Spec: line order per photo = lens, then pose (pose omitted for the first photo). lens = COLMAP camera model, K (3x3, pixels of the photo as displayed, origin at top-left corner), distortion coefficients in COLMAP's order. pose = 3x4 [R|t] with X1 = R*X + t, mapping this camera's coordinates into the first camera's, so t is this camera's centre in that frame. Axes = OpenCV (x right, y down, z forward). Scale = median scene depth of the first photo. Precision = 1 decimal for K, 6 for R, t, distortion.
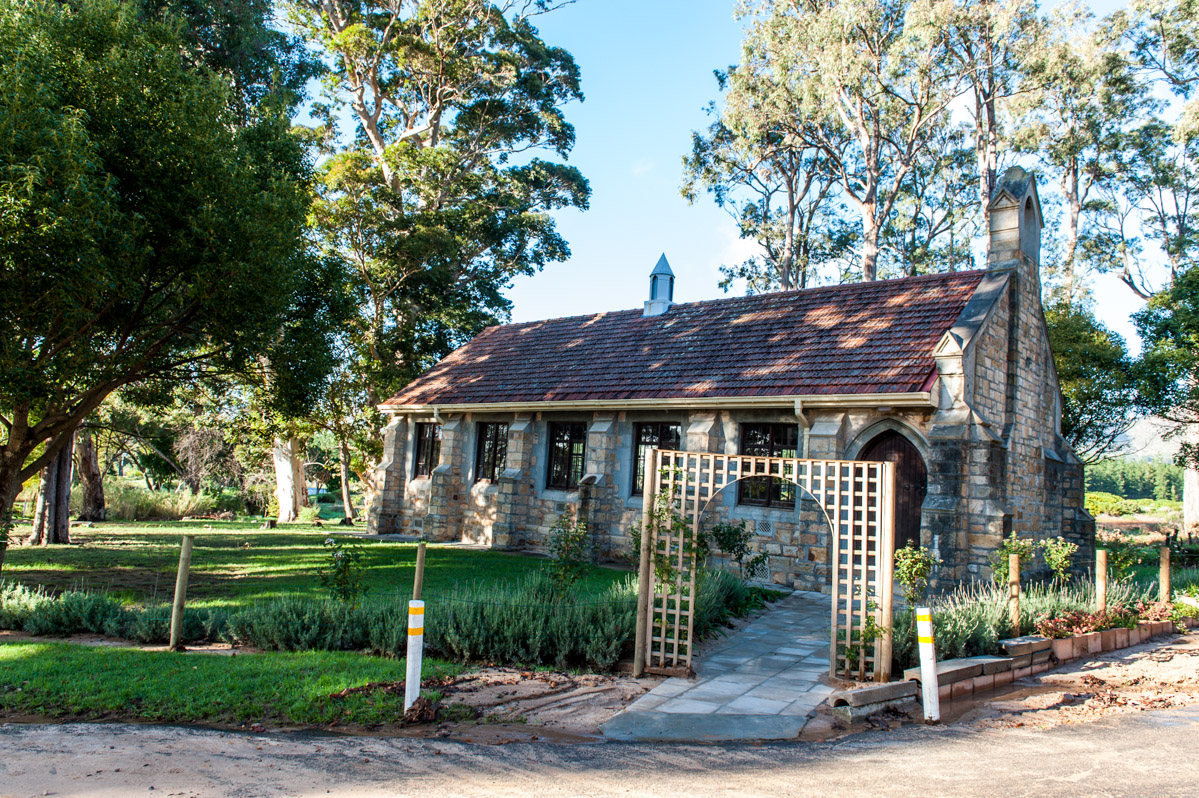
lens RADIAL K [[845.9, 0, 588.5], [0, 845.9, 412.4], [0, 0, 1]] dist [0.002208, -0.005489]
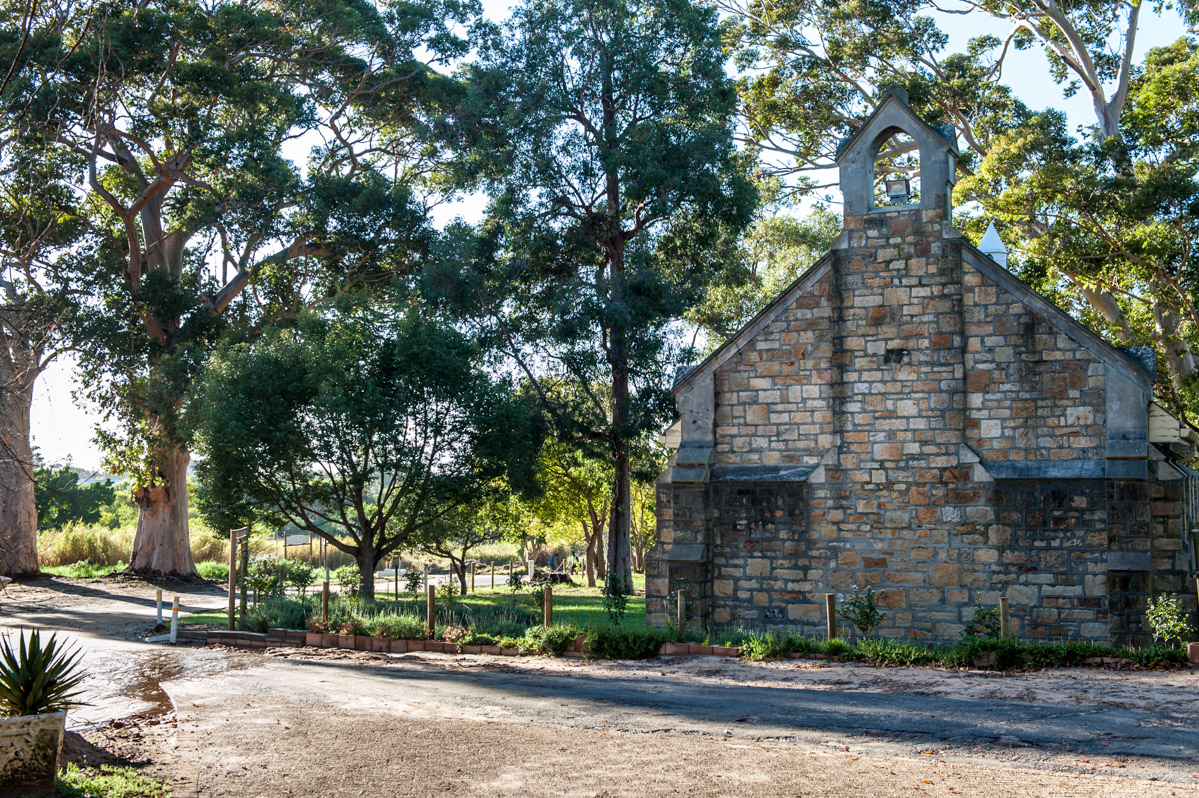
lens RADIAL K [[1400.4, 0, 599.5], [0, 1400.4, 399.0], [0, 0, 1]] dist [-0.025857, -0.013868]
pose [[0.290430, -0.120140, -0.949324, 1.397380], [0.107288, 0.989920, -0.092454, 0.055244], [0.950862, -0.075000, 0.300392, 0.333147]]
